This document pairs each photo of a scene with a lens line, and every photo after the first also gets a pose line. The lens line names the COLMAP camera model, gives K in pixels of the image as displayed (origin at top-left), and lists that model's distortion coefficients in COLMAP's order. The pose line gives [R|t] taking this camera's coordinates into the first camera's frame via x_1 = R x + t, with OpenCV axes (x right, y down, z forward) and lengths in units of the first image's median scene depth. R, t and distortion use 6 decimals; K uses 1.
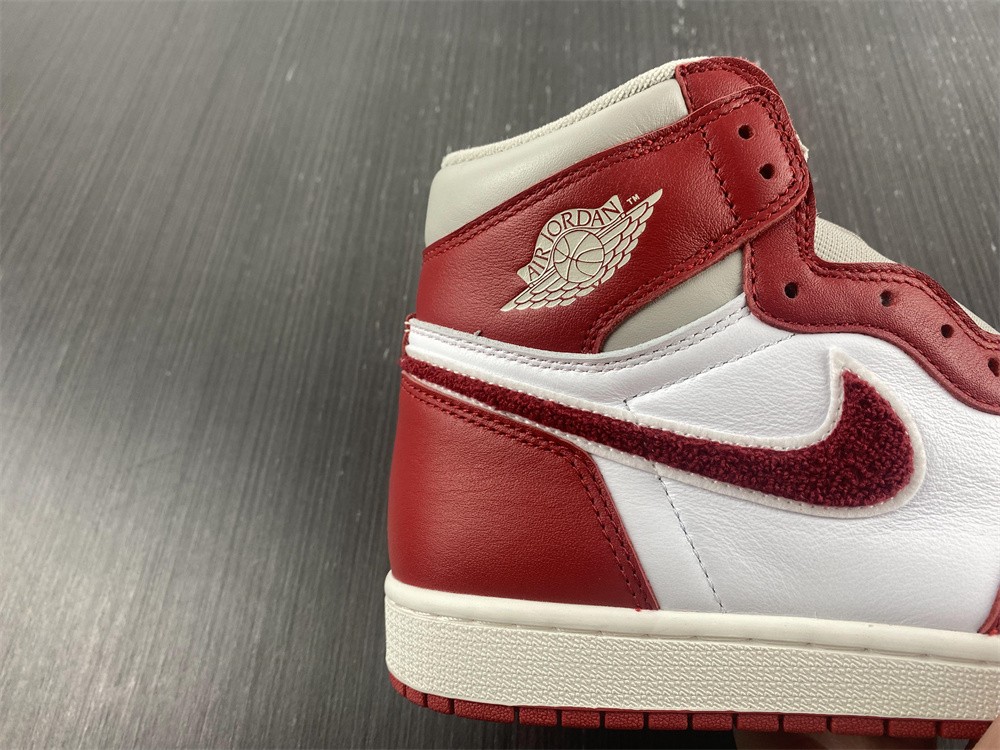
lens RADIAL K [[696.2, 0, 500.0], [0, 696.2, 375.0], [0, 0, 1]] dist [-0.002939, -0.000788]
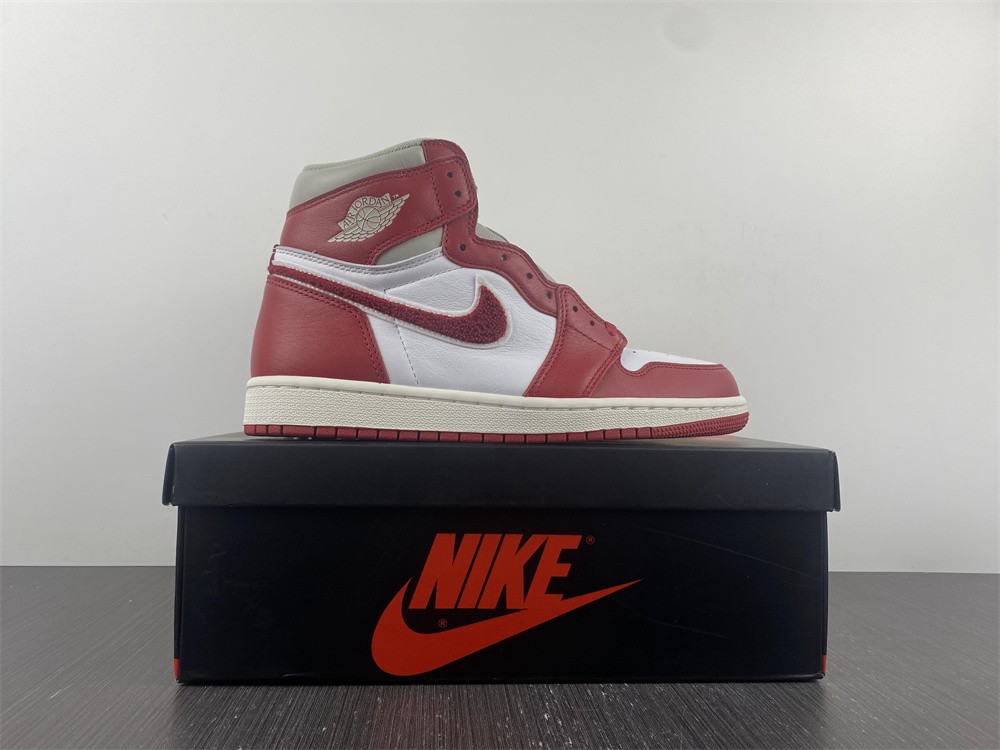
lens RADIAL K [[766.2, 0, 500.0], [0, 766.2, 375.0], [0, 0, 1]] dist [0.069259, -0.000143]
pose [[0.964392, 0.105109, 0.242695, -0.019853], [-0.084016, 0.991857, -0.095711, 0.496030], [-0.250779, 0.071913, 0.965370, -1.340554]]
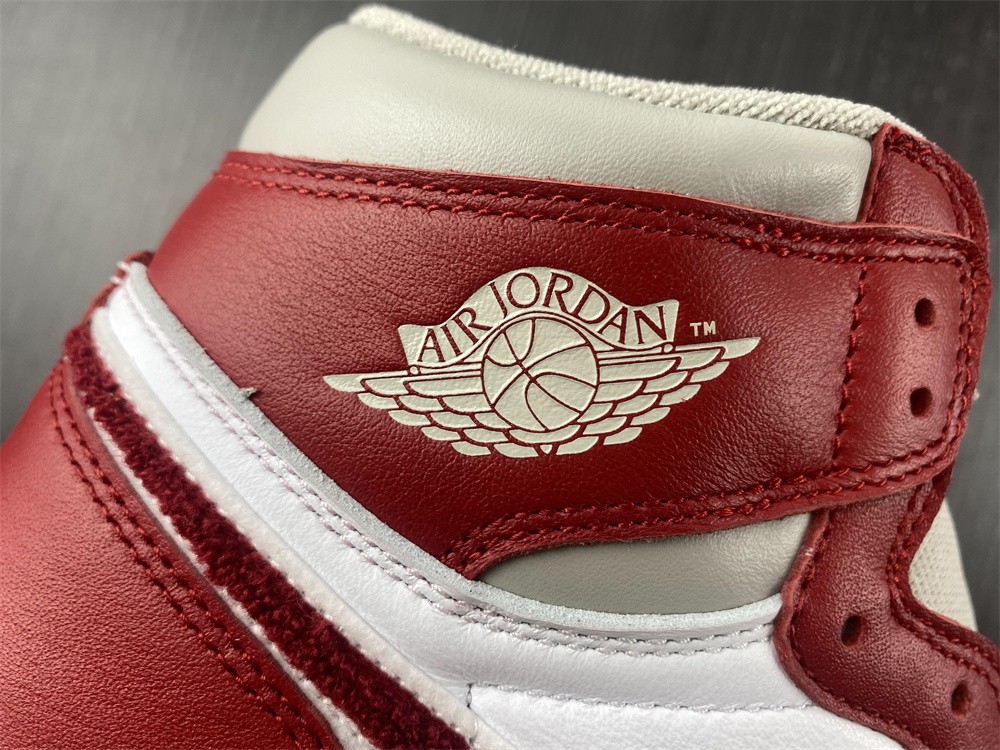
lens RADIAL K [[741.2, 0, 471.0], [0, 741.2, 374.2], [0, 0, 1]] dist [0.046018, -0.003300]
pose [[0.836072, 0.459041, 0.300442, -0.069770], [-0.476644, 0.878941, -0.016512, -0.141611], [-0.271650, -0.129399, 0.953657, 0.556948]]
